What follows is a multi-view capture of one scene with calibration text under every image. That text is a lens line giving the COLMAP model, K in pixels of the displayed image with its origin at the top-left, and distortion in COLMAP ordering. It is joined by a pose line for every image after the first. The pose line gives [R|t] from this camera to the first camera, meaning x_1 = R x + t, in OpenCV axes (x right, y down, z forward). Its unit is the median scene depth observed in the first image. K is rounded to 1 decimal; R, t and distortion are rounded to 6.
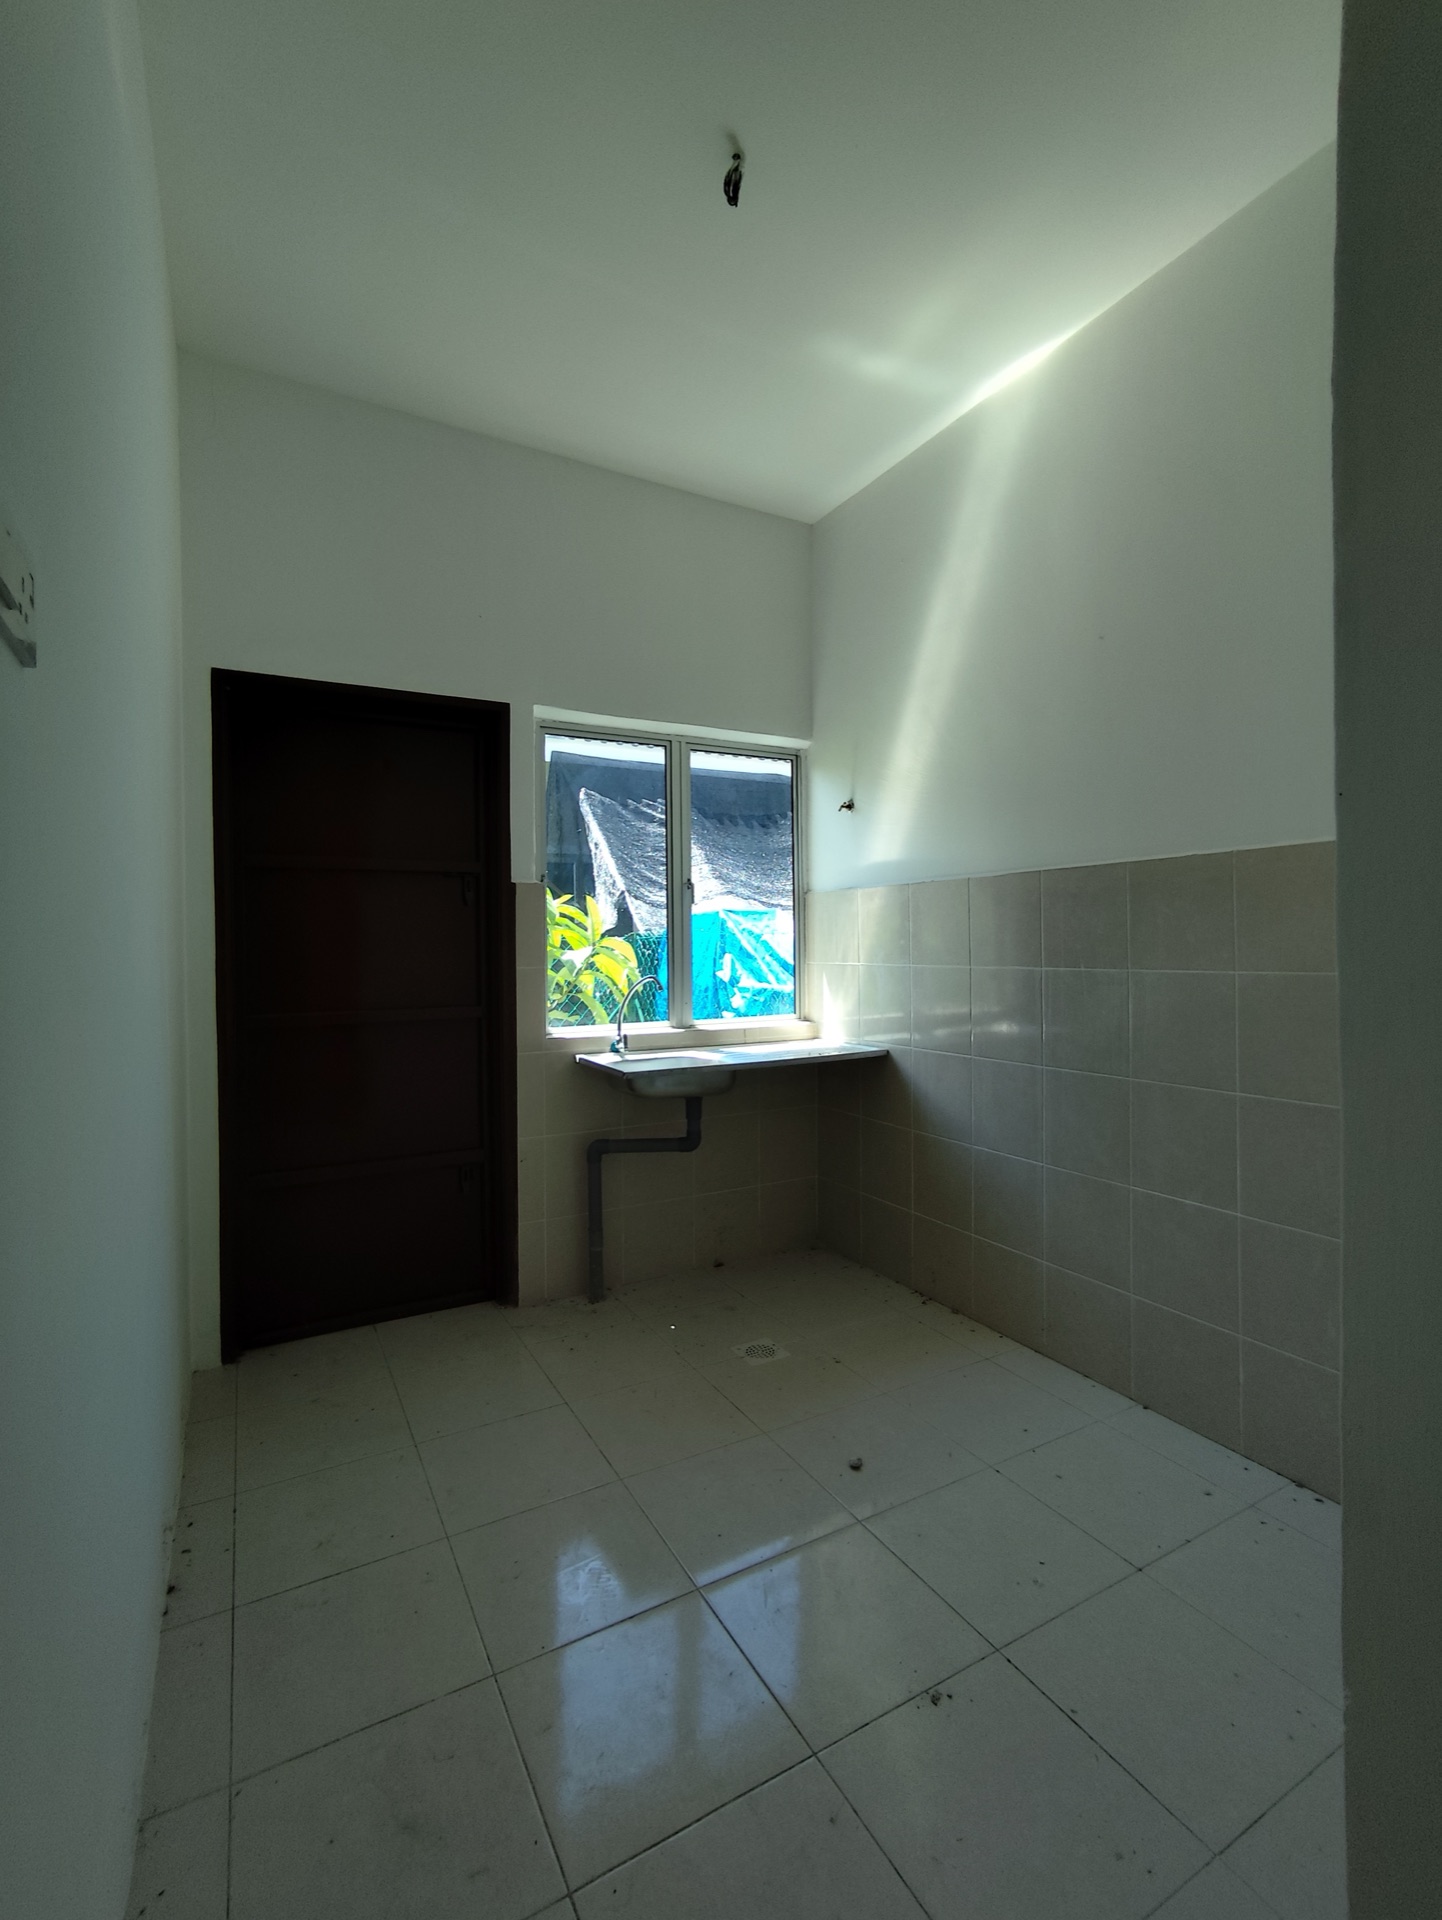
lens RADIAL K [[869.3, 0, 726.3], [0, 869.3, 956.0], [0, 0, 1]] dist [-0.011222, 0.006061]
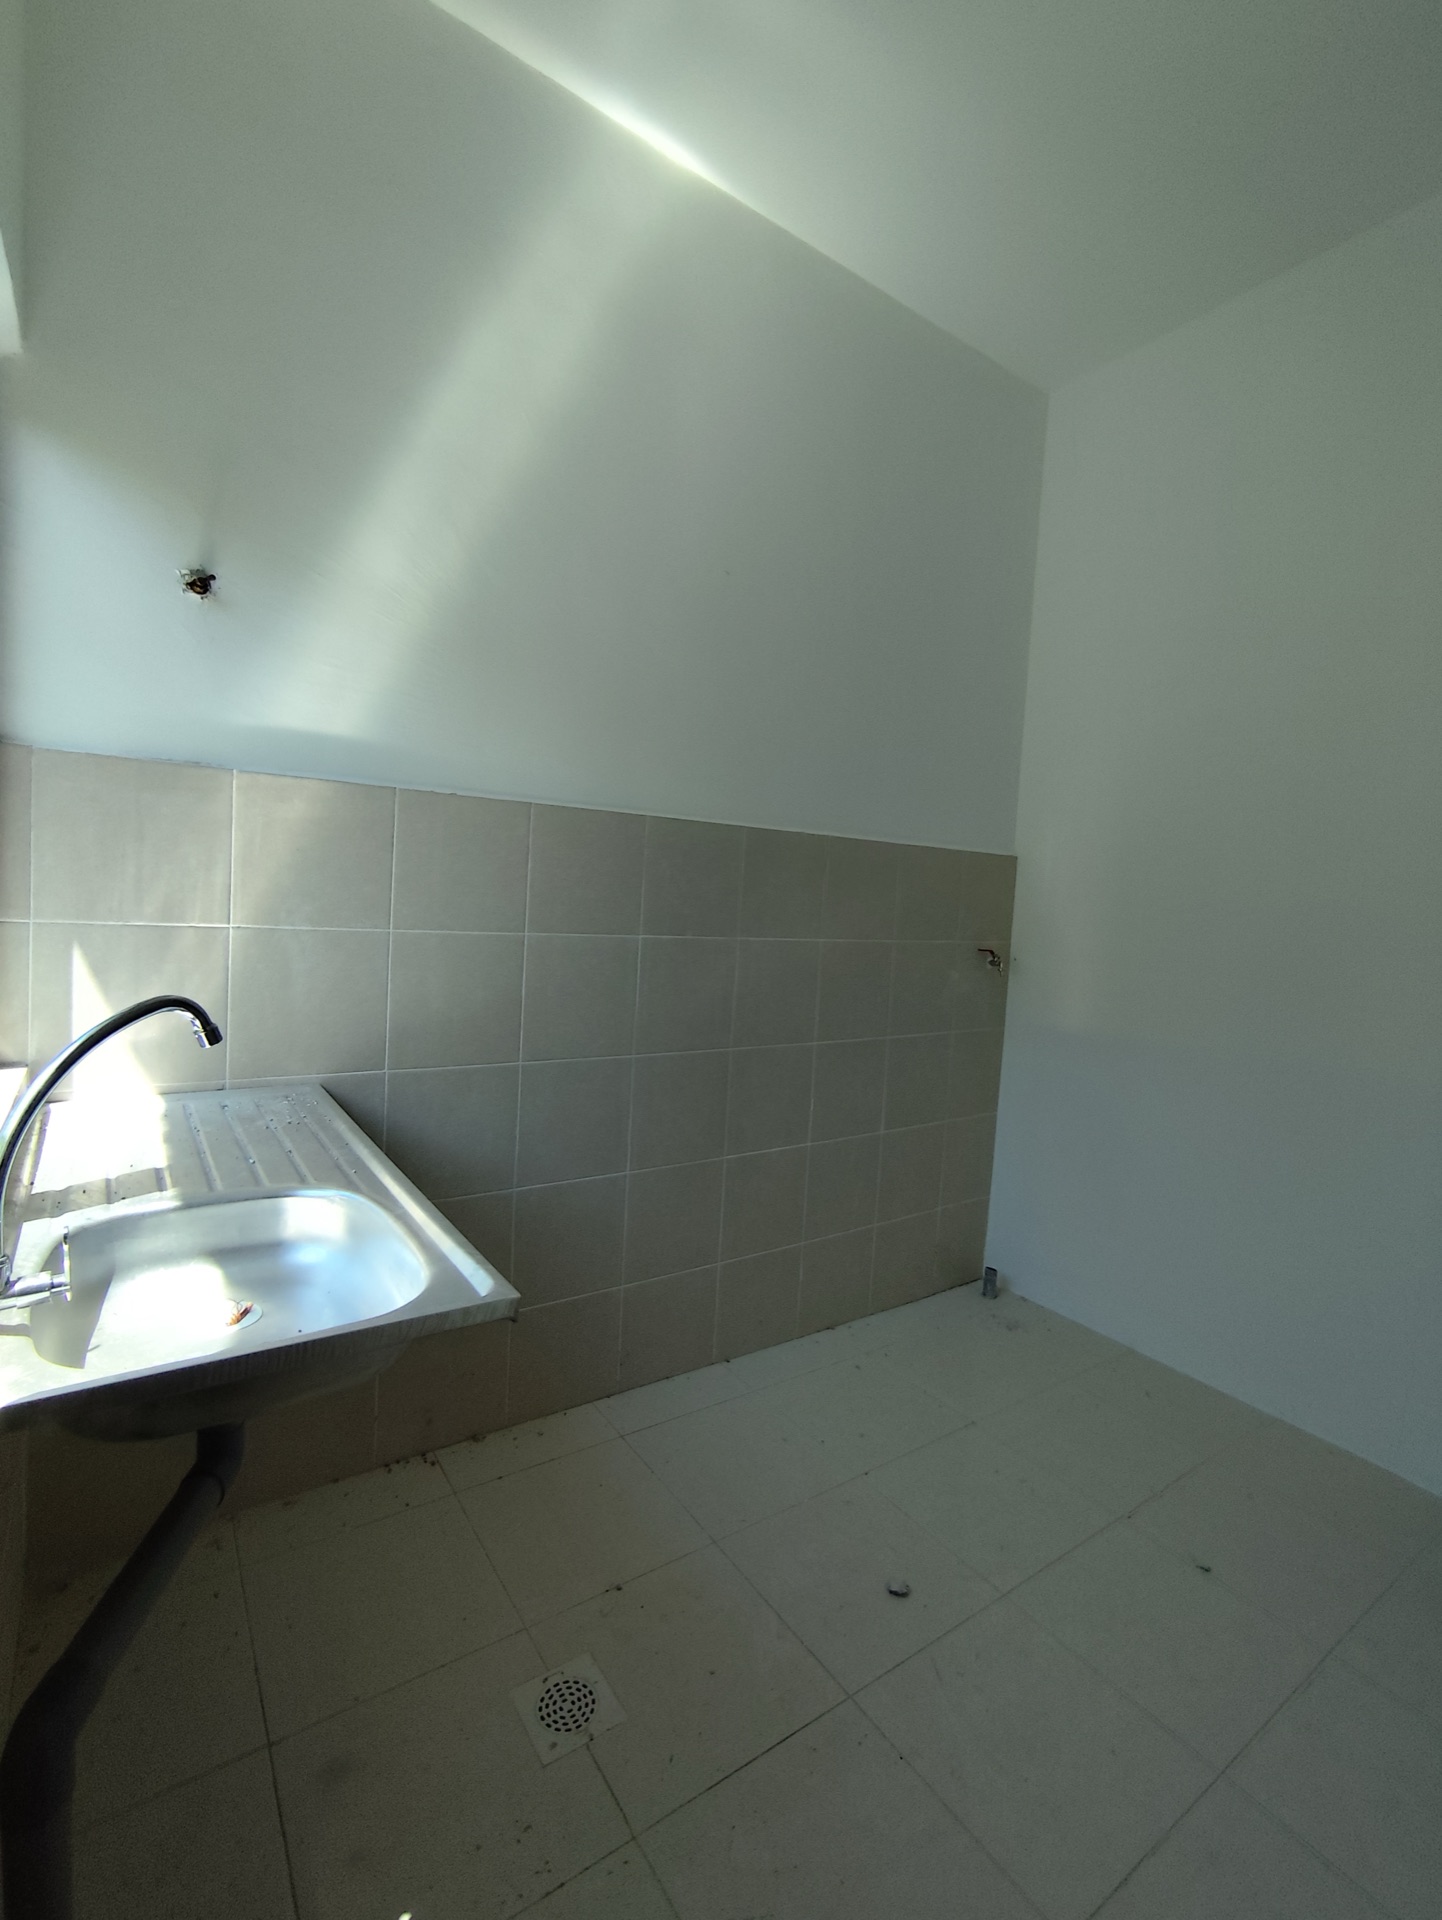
lens RADIAL K [[869.3, 0, 723.2], [0, 869.3, 961.2], [0, 0, 1]] dist [-0.011222, 0.006061]
pose [[-0.079046, -0.066399, 0.994657, -0.397836], [-0.037491, 0.997271, 0.063595, -0.015046], [-0.996166, -0.032264, -0.081319, 0.861798]]
